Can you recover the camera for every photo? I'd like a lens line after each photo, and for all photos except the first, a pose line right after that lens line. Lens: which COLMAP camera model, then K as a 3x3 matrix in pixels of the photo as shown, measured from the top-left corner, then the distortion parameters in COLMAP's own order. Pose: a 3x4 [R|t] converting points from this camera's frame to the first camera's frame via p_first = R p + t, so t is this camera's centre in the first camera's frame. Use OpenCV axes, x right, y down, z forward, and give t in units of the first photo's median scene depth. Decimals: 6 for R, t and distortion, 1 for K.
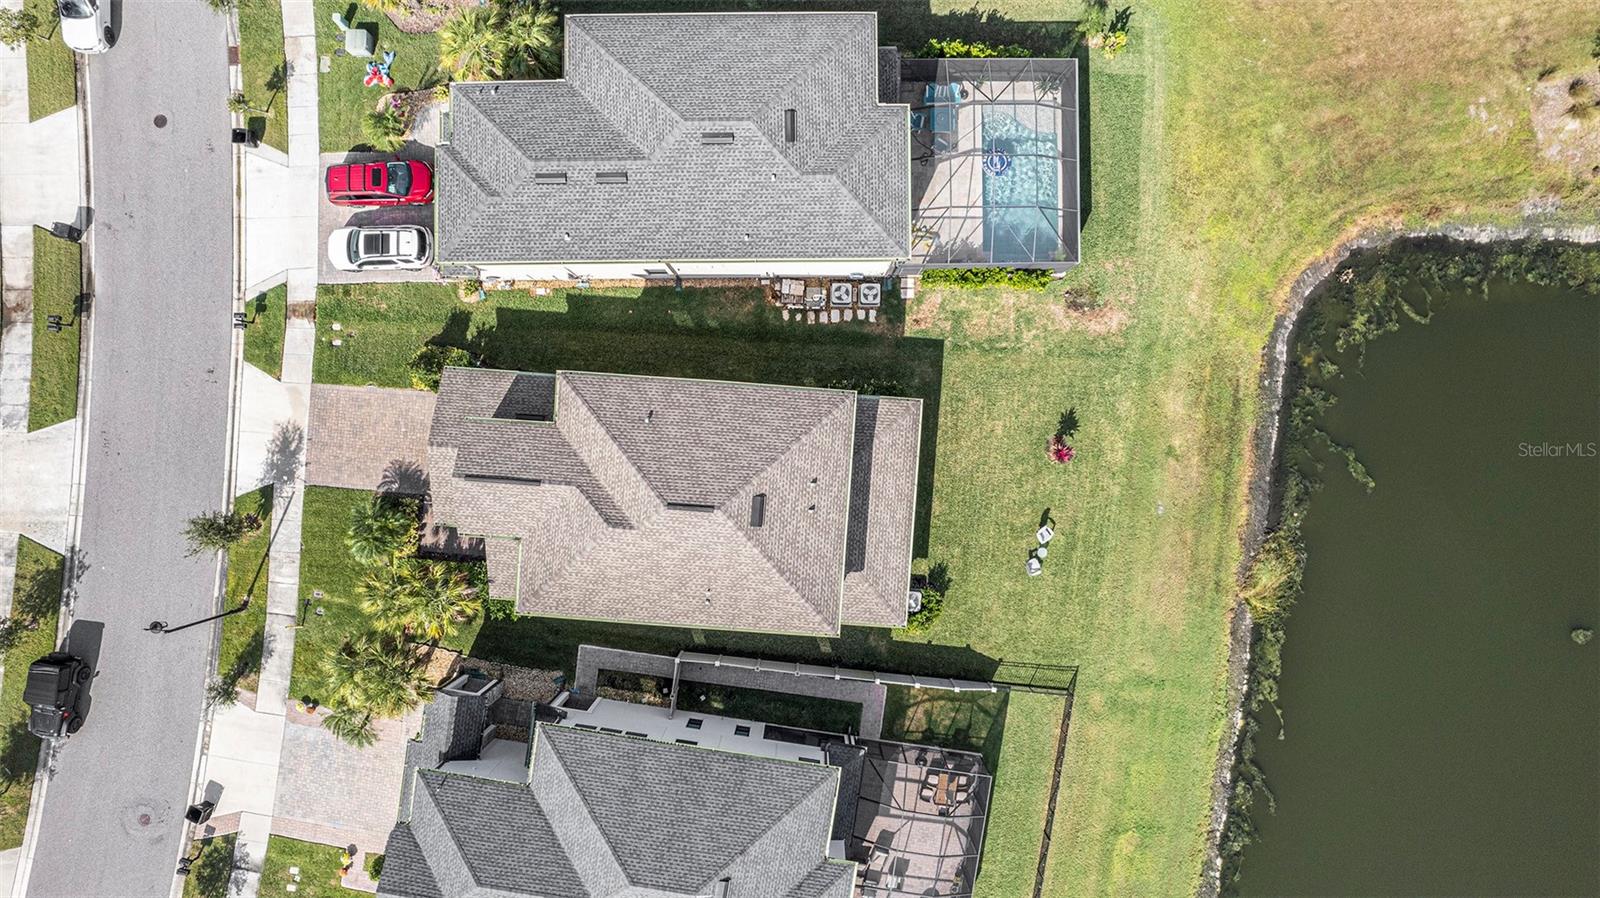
lens RADIAL K [[1042.7, 0, 815.7], [0, 1042.7, 457.6], [0, 0, 1]] dist [-0.029520, 0.001705]
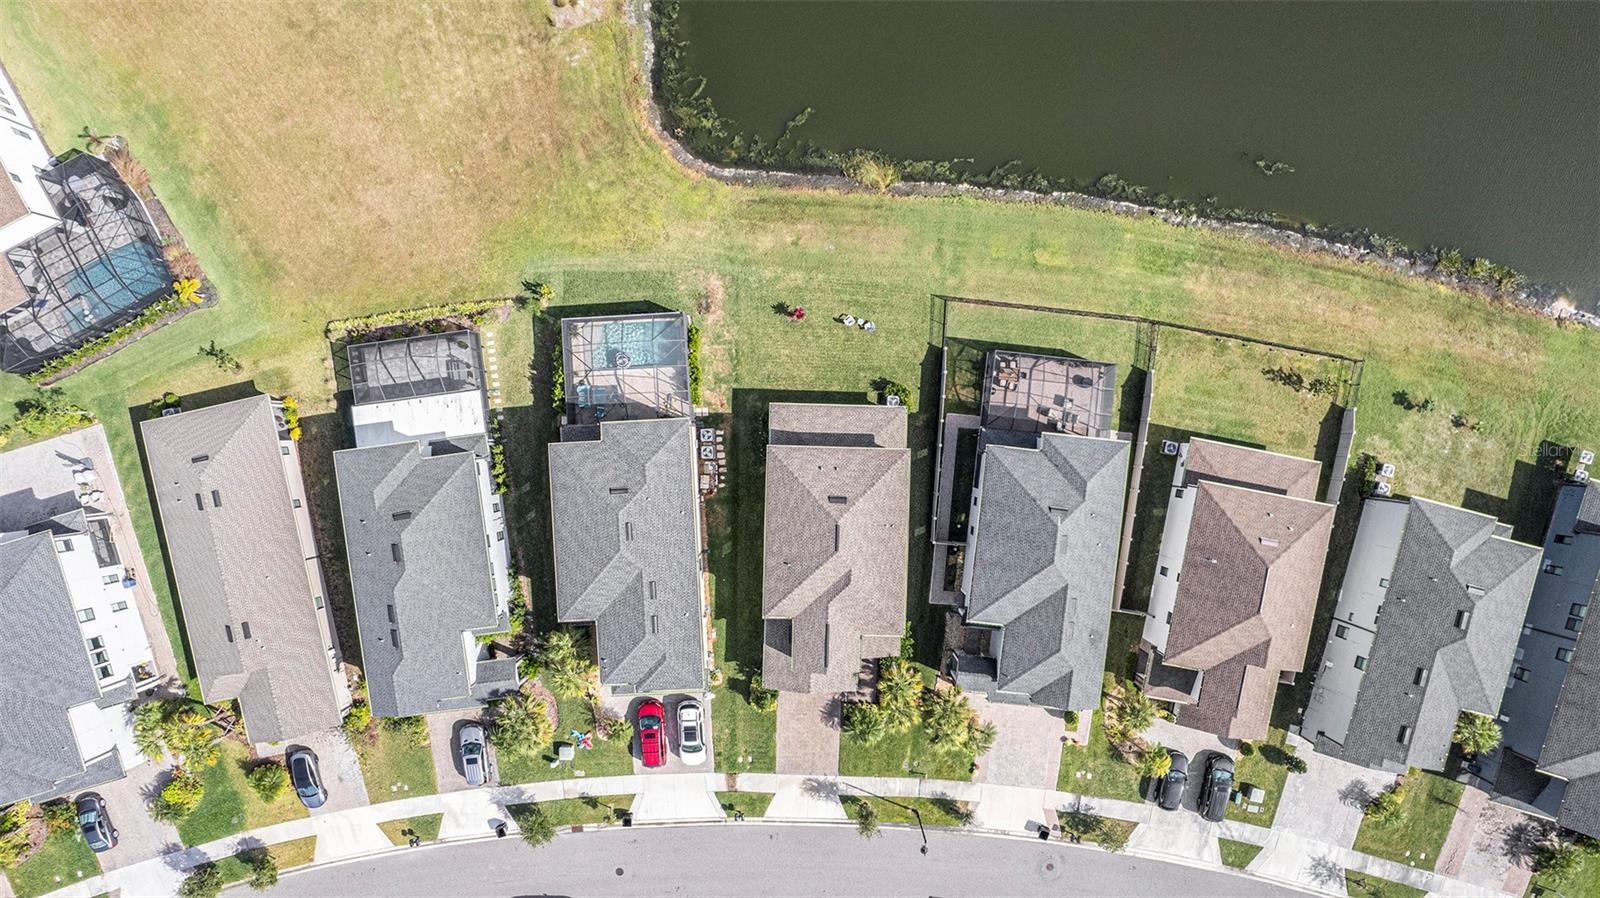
lens RADIAL K [[1042.7, 0, 815.7], [0, 1042.7, 457.6], [0, 0, 1]] dist [-0.029520, 0.001705]
pose [[-0.042521, -0.998422, -0.036686, 0.067791], [0.999075, -0.042257, -0.007933, 0.025238], [0.006370, -0.036990, 0.999295, -0.624621]]
